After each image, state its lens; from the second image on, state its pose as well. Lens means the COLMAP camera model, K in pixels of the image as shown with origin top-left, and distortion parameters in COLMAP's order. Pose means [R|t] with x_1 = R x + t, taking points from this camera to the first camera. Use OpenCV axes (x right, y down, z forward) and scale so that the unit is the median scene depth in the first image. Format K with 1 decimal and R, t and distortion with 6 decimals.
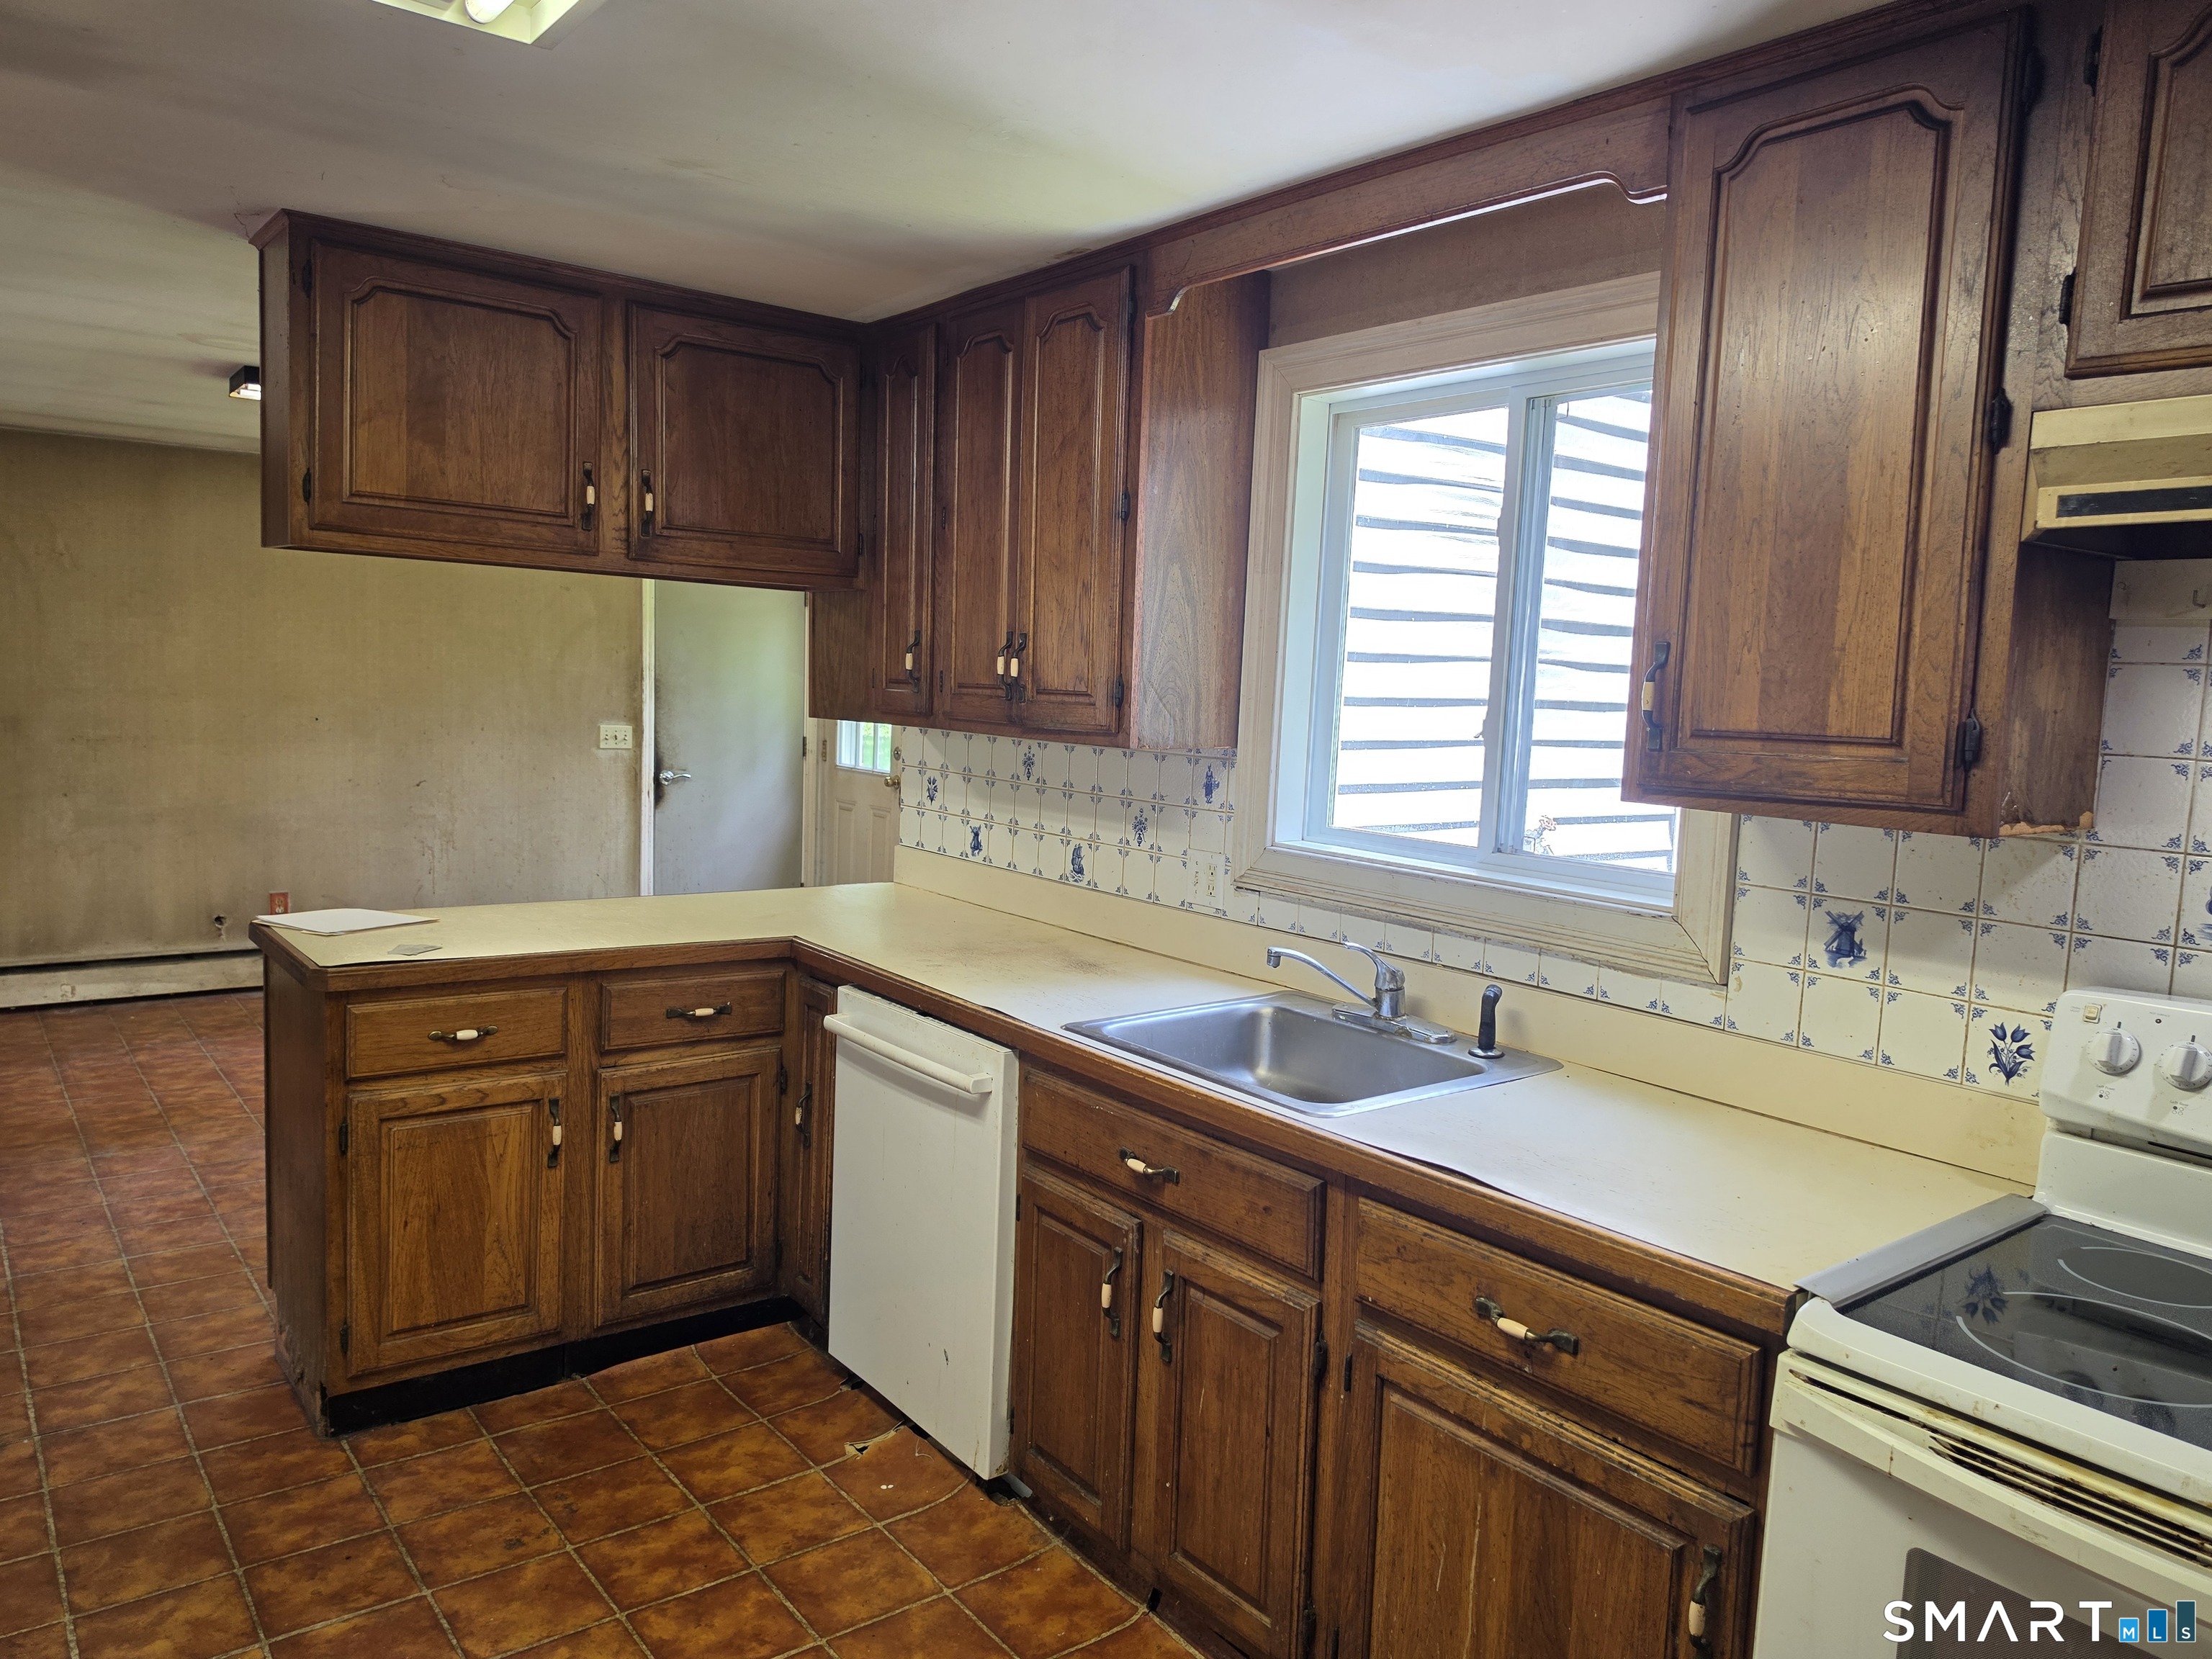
lens RADIAL K [[1532.1, 0, 1106.0], [0, 1532.1, 829.5], [0, 0, 1]] dist [0.074898, -0.100775]
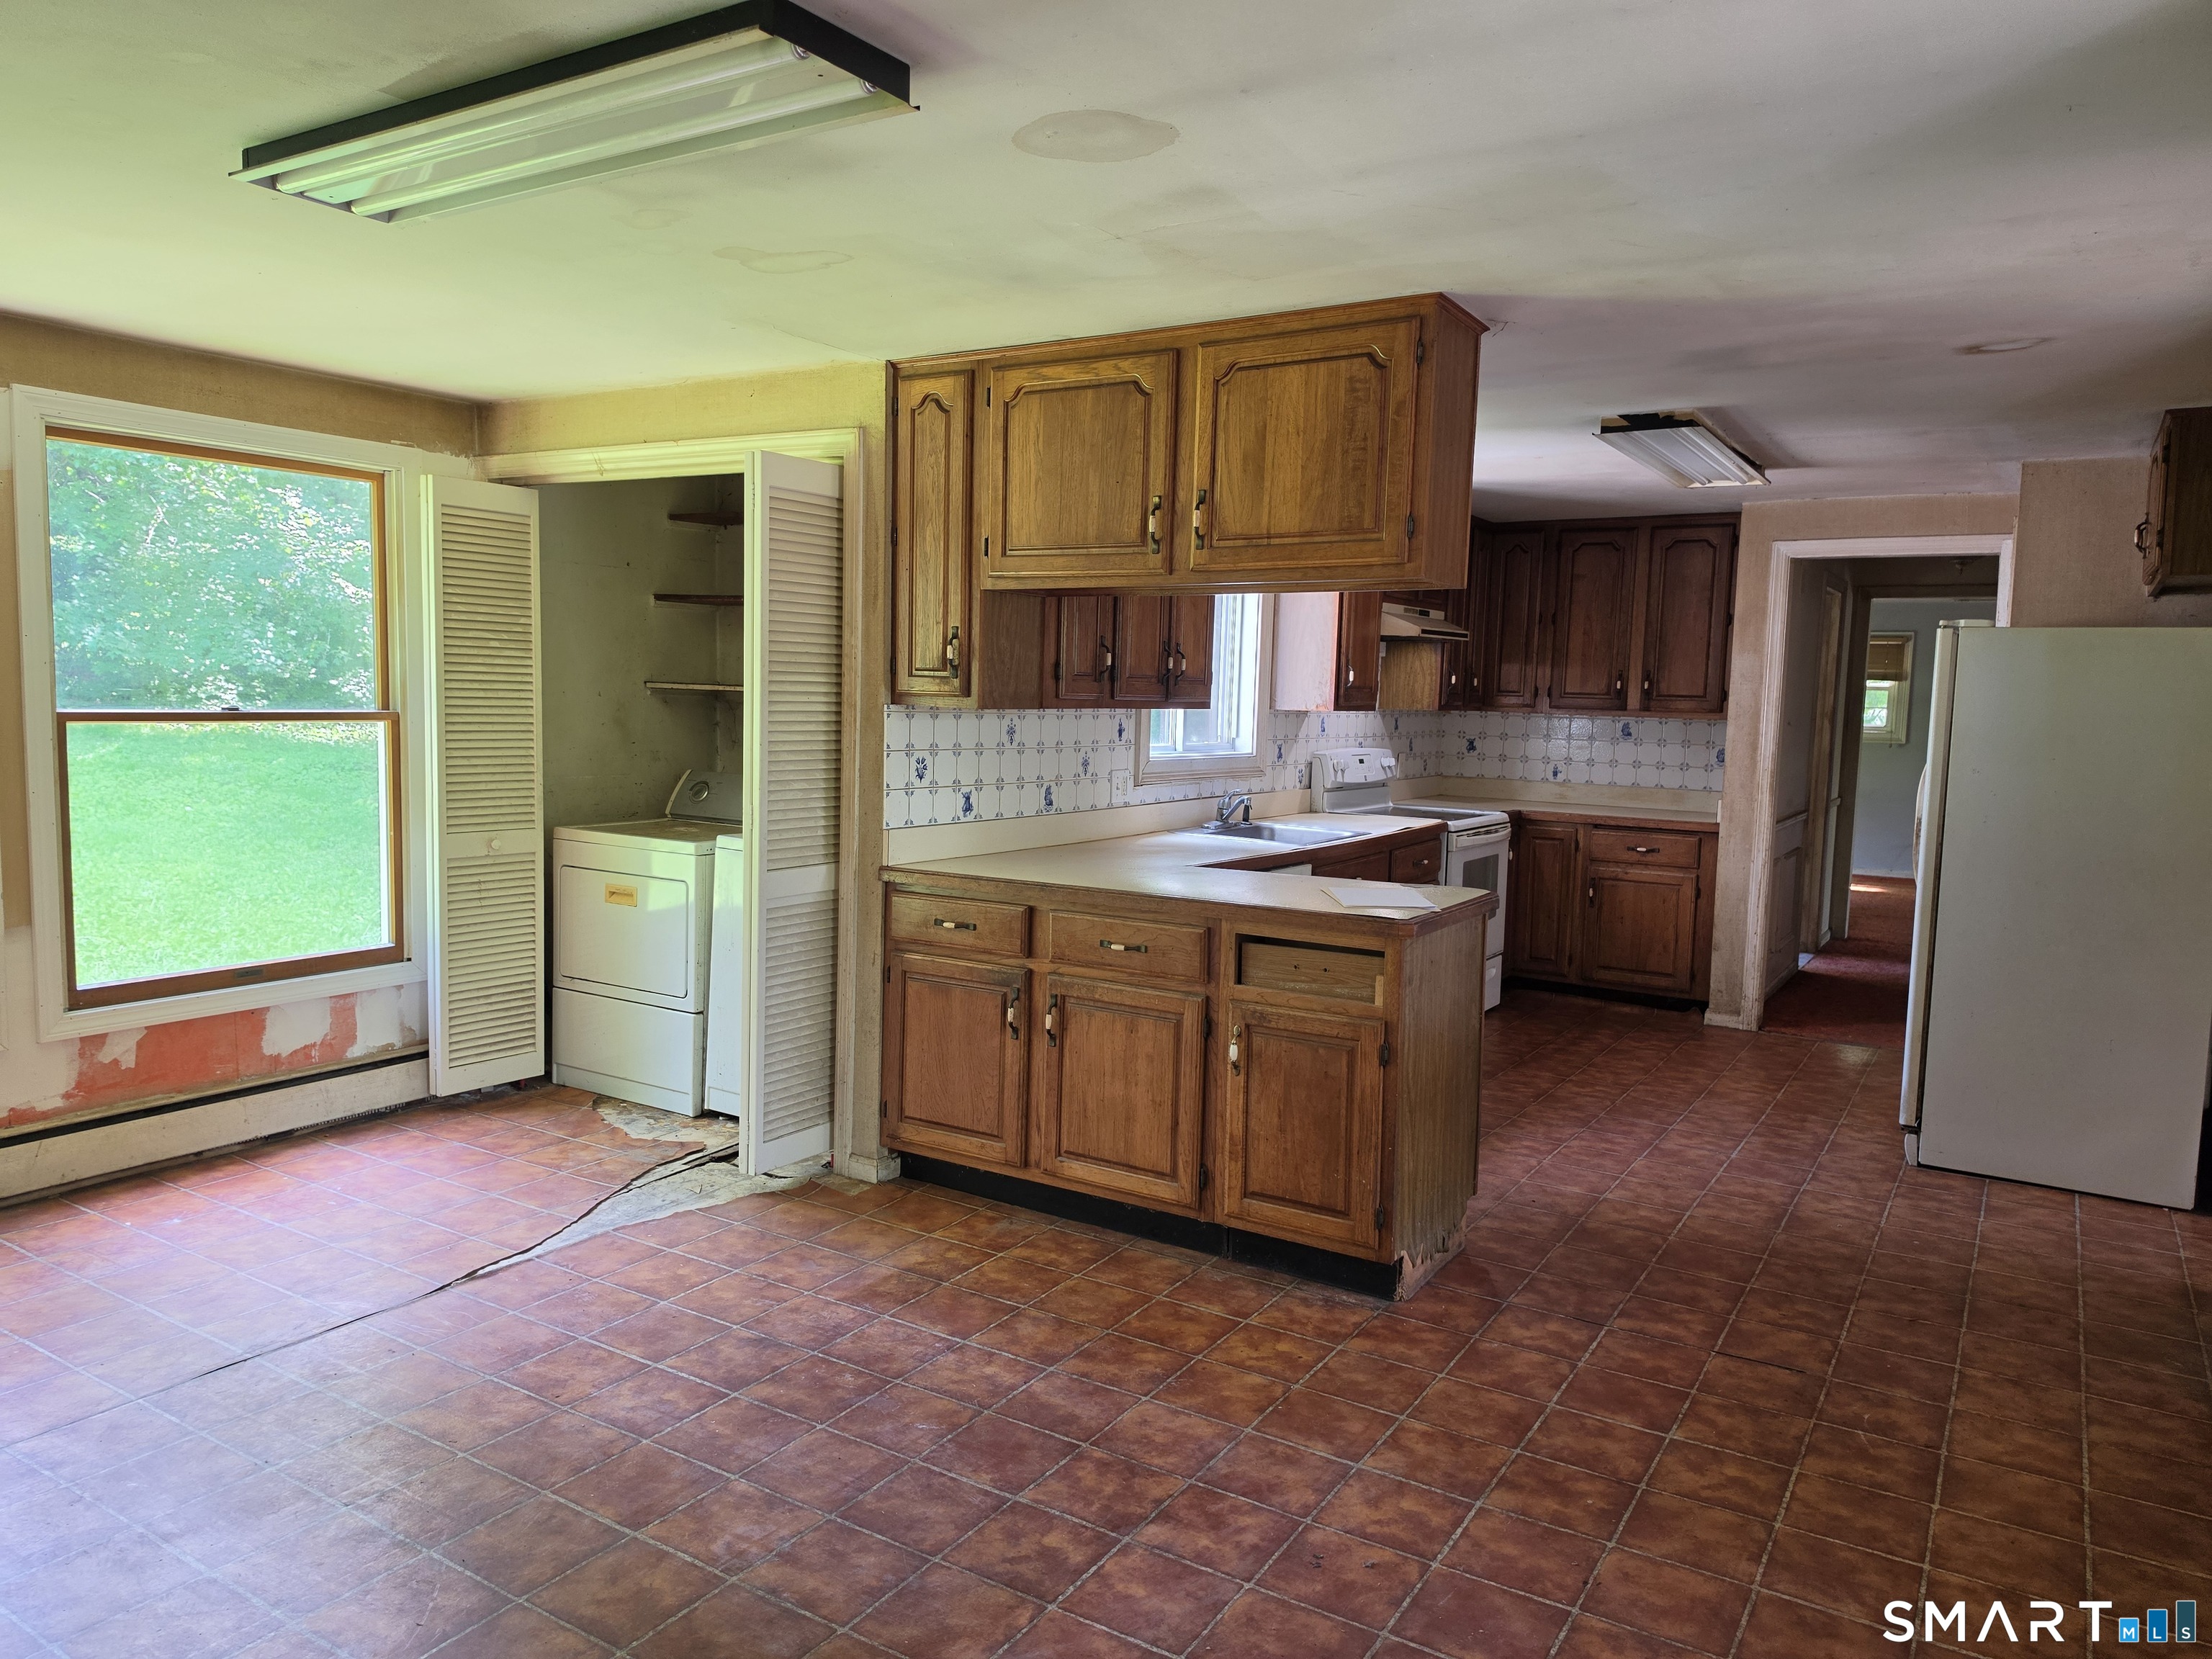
lens RADIAL K [[1493.9, 0, 1106.0], [0, 1493.9, 829.5], [0, 0, 1]] dist [0.104731, -0.162961]
pose [[-0.347070, -0.129352, 0.928876, -1.255867], [0.058801, 0.985492, 0.159207, -0.157613], [-0.935994, 0.109875, -0.334428, 1.349040]]
